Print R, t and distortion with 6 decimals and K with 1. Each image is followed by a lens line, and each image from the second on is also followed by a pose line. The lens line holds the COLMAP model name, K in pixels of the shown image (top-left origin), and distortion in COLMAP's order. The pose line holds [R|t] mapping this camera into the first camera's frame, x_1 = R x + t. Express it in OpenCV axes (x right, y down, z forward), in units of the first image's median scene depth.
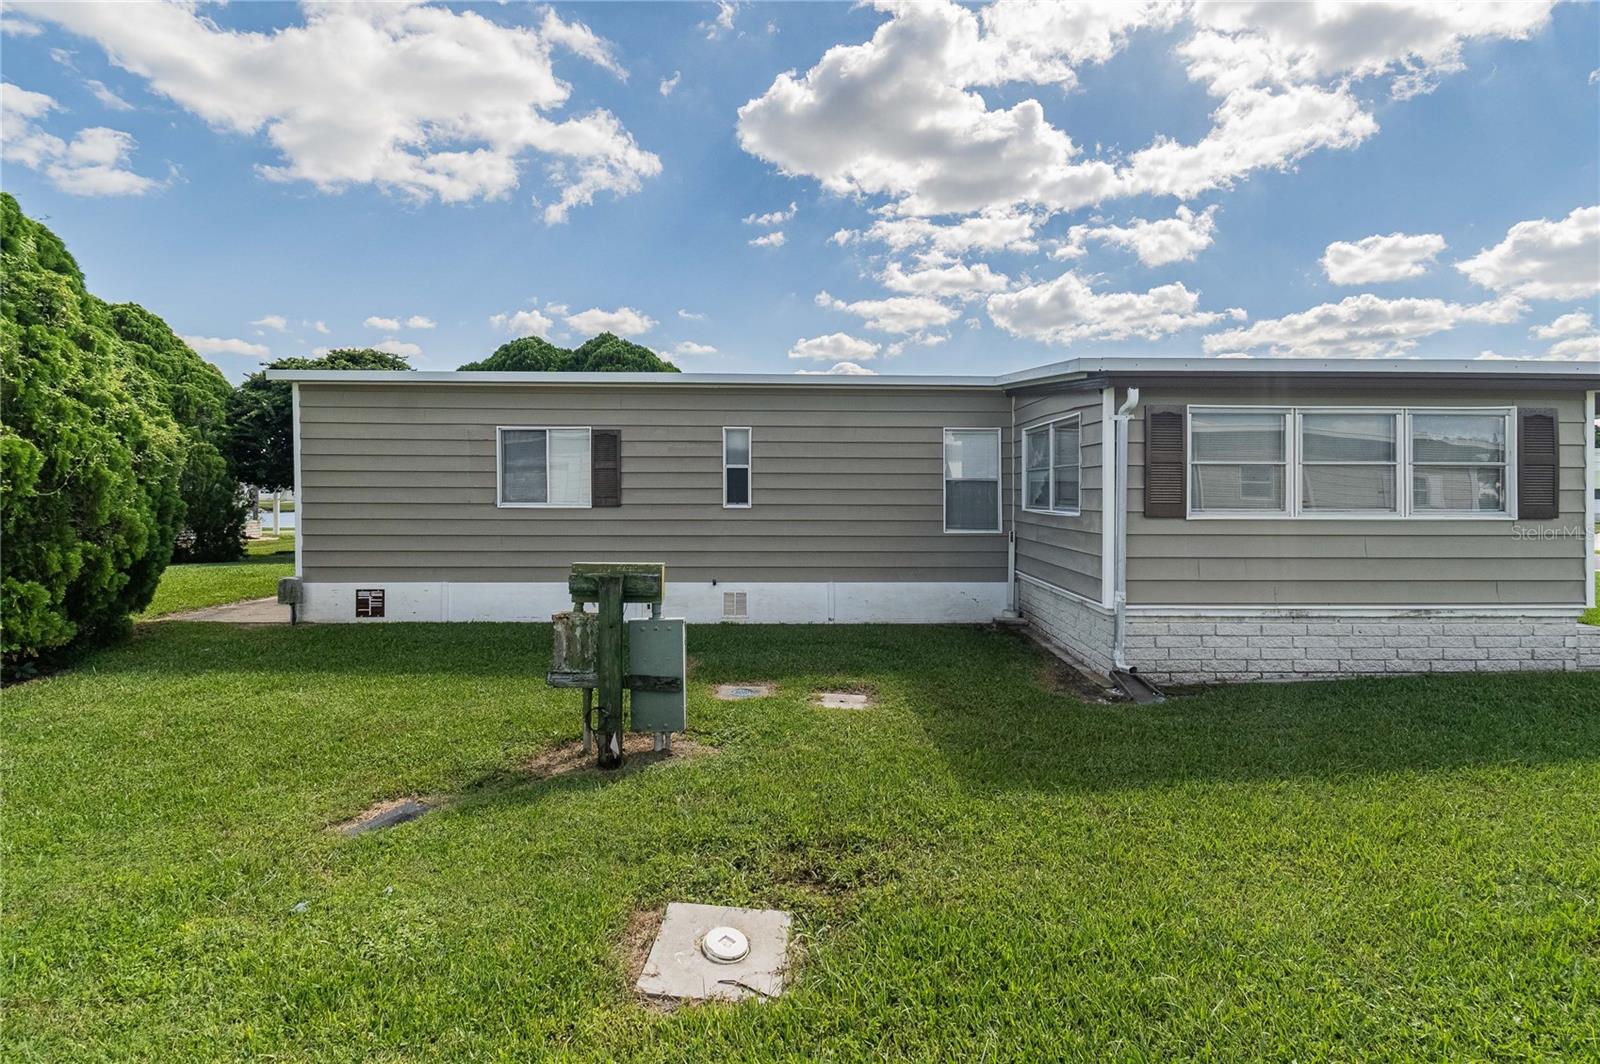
lens RADIAL K [[737.1, 0, 831.9], [0, 737.1, 512.7], [0, 0, 1]] dist [0.000963, 0.000344]
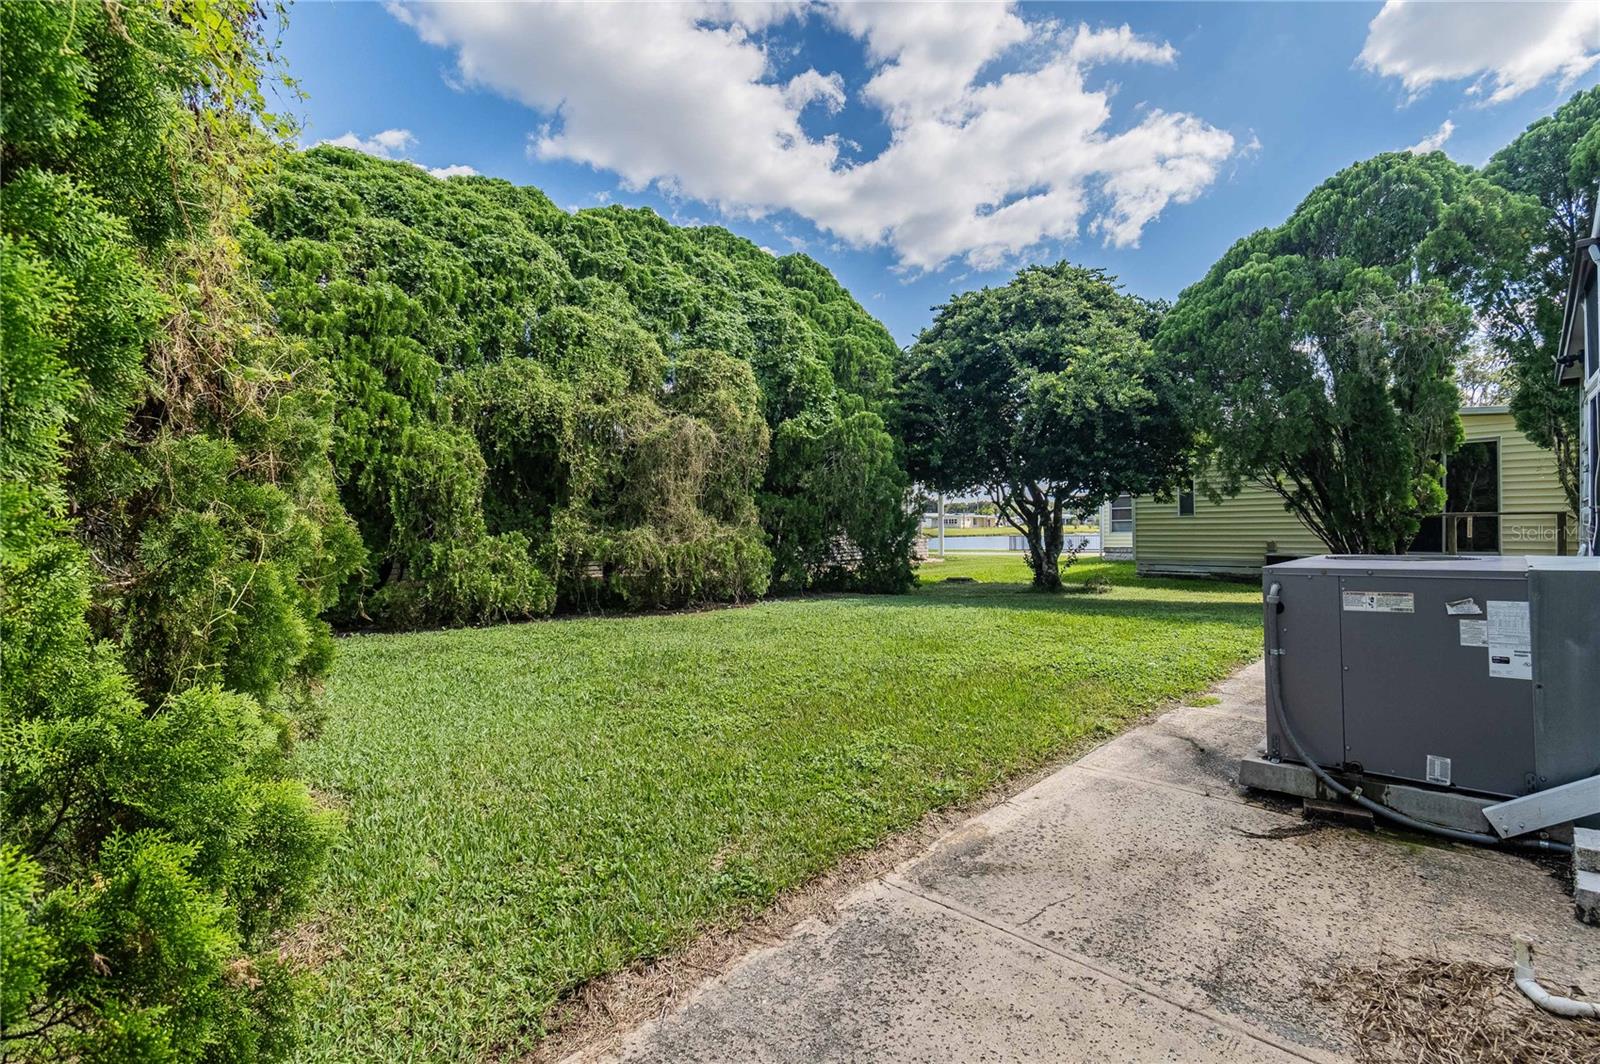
lens RADIAL K [[737.1, 0, 831.9], [0, 737.1, 512.7], [0, 0, 1]] dist [0.000963, 0.000344]
pose [[0.712945, -0.023383, -0.700830, -0.400836], [0.000704, 0.999467, -0.032631, 0.014570], [0.701220, 0.022771, 0.712581, 0.494479]]
